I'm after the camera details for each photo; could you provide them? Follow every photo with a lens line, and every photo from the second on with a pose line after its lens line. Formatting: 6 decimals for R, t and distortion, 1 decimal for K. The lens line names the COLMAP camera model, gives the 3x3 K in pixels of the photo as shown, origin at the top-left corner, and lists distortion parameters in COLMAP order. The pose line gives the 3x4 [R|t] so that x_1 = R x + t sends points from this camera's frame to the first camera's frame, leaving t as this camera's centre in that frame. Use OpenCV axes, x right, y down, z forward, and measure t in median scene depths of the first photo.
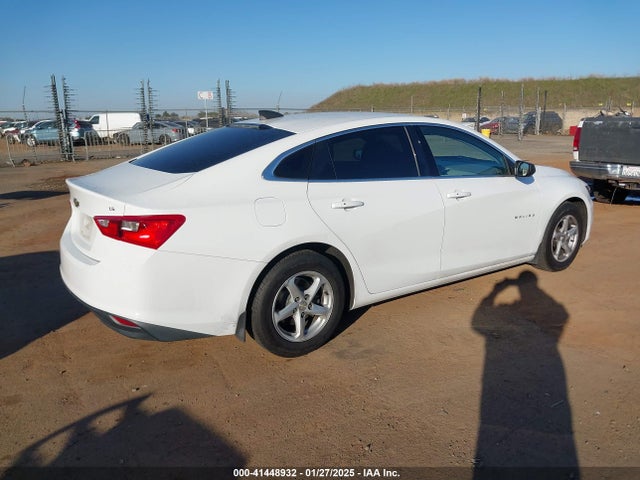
lens RADIAL K [[508.2, 0, 320.0], [0, 508.2, 240.0], [0, 0, 1]] dist [0.075803, -0.157817]
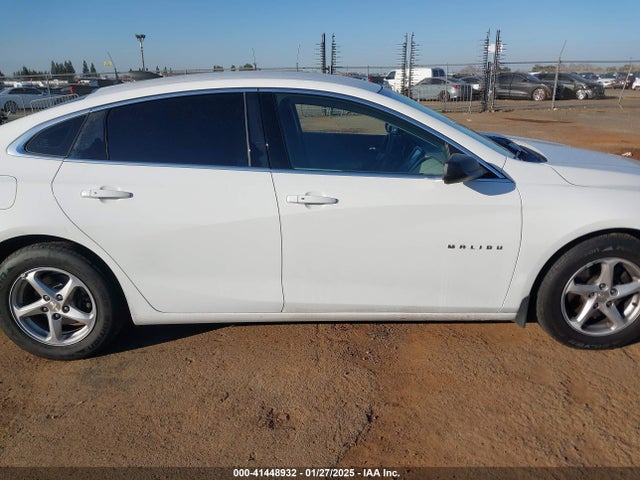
lens RADIAL K [[530.6, 0, 320.0], [0, 530.6, 240.0], [0, 0, 1]] dist [-0.052119, -0.002601]
pose [[0.816729, 0.166578, -0.552454, 0.628424], [-0.124437, 0.985742, 0.113262, -0.108270], [0.563444, -0.023758, 0.825813, 0.404730]]
